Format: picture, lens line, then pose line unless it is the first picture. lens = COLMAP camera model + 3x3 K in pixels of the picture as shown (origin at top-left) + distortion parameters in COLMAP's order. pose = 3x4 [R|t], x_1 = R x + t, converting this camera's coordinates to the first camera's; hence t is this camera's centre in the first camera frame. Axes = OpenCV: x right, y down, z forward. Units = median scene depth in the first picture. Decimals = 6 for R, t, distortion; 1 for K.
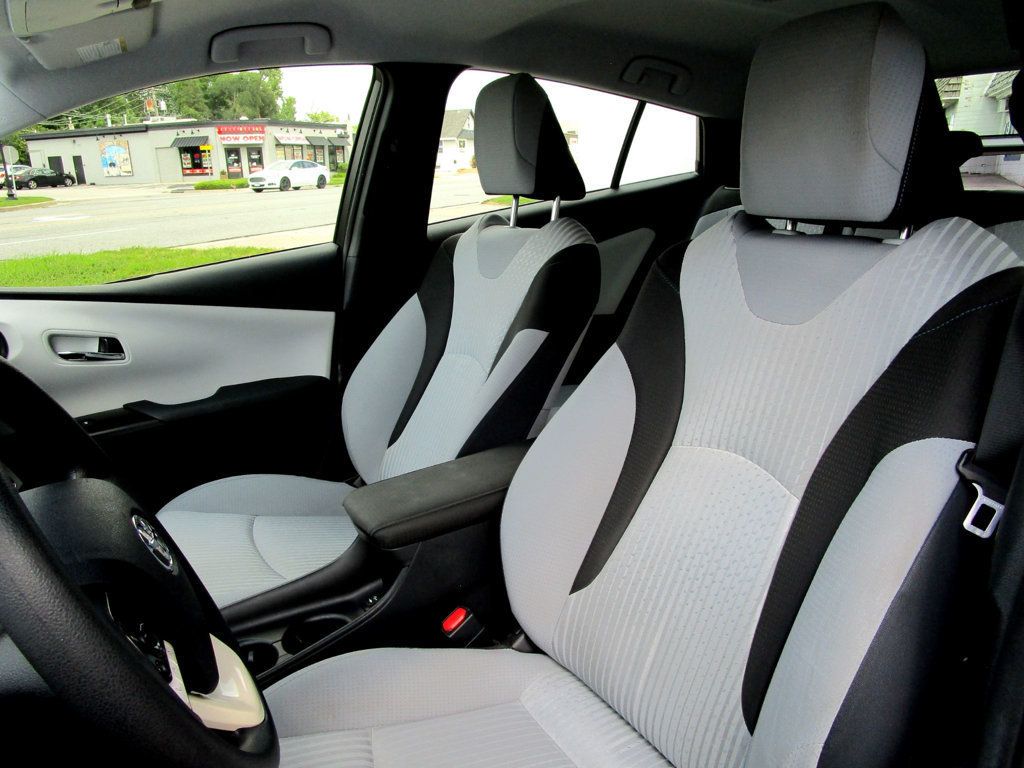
lens RADIAL K [[730.8, 0, 512.0], [0, 730.8, 384.0], [0, 0, 1]] dist [-0.019136, 0.006618]
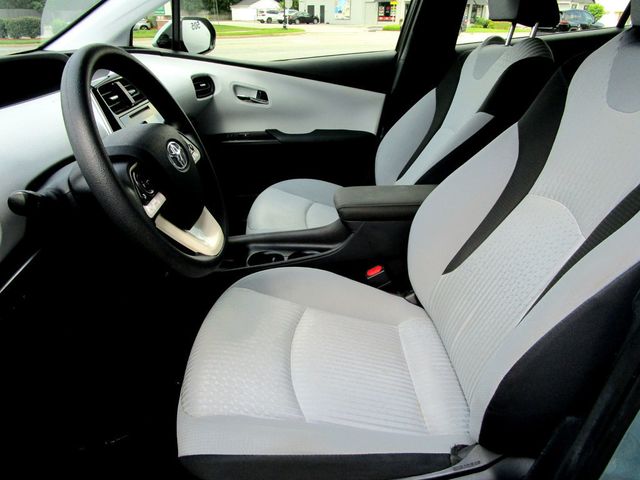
lens RADIAL K [[456.8, 0, 320.0], [0, 456.8, 240.0], [0, 0, 1]] dist [-0.019136, 0.006618]
pose [[0.864858, 0.253062, -0.433567, 0.179684], [-0.179183, 0.962372, 0.204287, 0.039050], [0.468950, -0.098992, 0.877660, 0.003131]]
